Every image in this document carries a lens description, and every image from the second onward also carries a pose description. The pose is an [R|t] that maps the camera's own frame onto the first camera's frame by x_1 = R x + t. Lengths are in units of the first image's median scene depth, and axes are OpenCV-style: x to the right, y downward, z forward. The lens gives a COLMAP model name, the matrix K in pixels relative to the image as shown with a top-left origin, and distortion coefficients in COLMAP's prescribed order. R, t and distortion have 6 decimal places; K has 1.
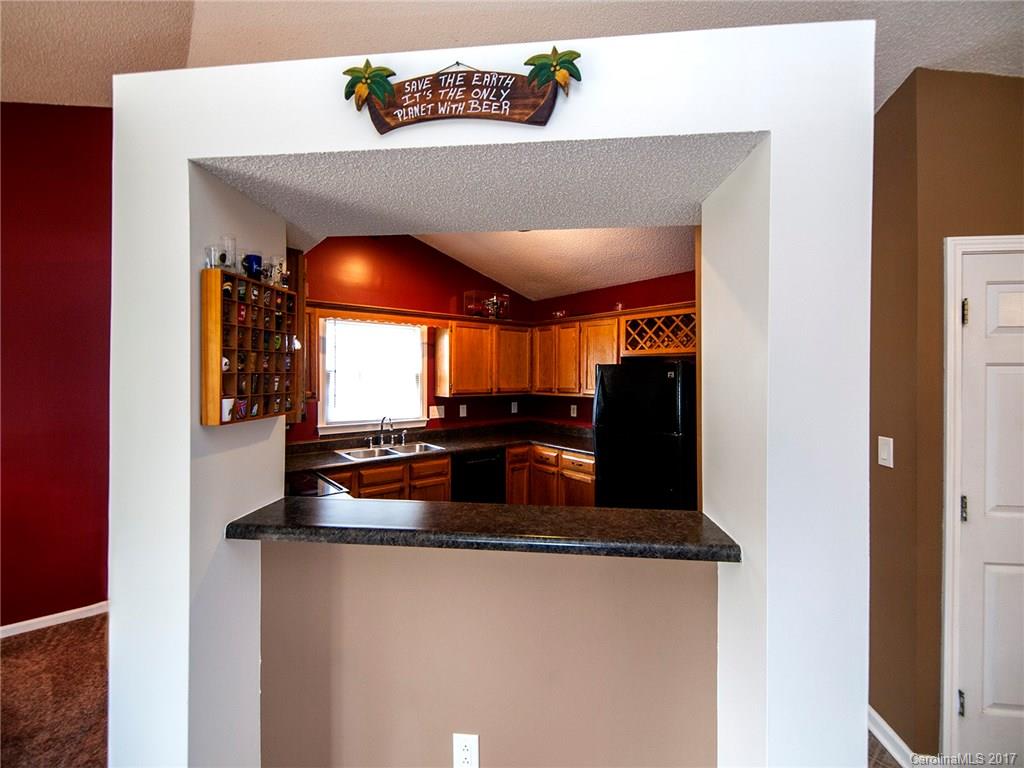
lens RADIAL K [[428.0, 0, 506.0], [0, 428.0, 379.7], [0, 0, 1]] dist [0.002217, 0.000105]
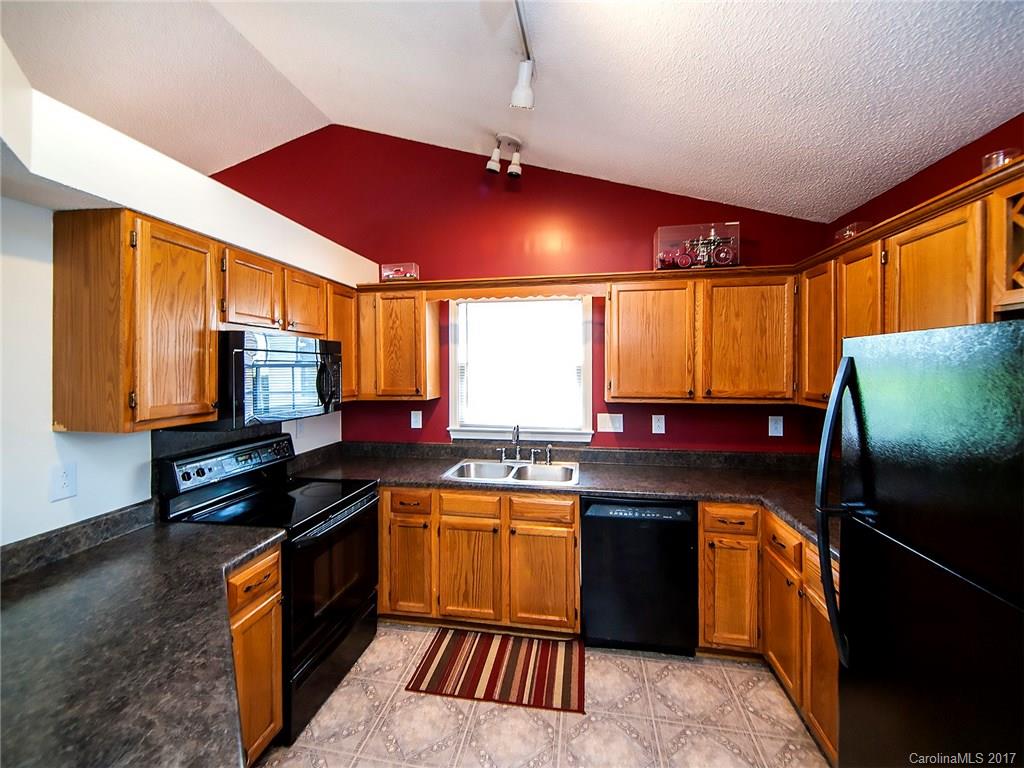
lens RADIAL K [[428.0, 0, 512.7], [0, 428.0, 374.1], [0, 0, 1]] dist [0.002217, 0.000105]
pose [[0.650961, 0.010797, -0.759034, 0.254032], [-0.003914, 0.999933, 0.010867, -0.007935], [0.759101, -0.004103, 0.650960, 0.456273]]
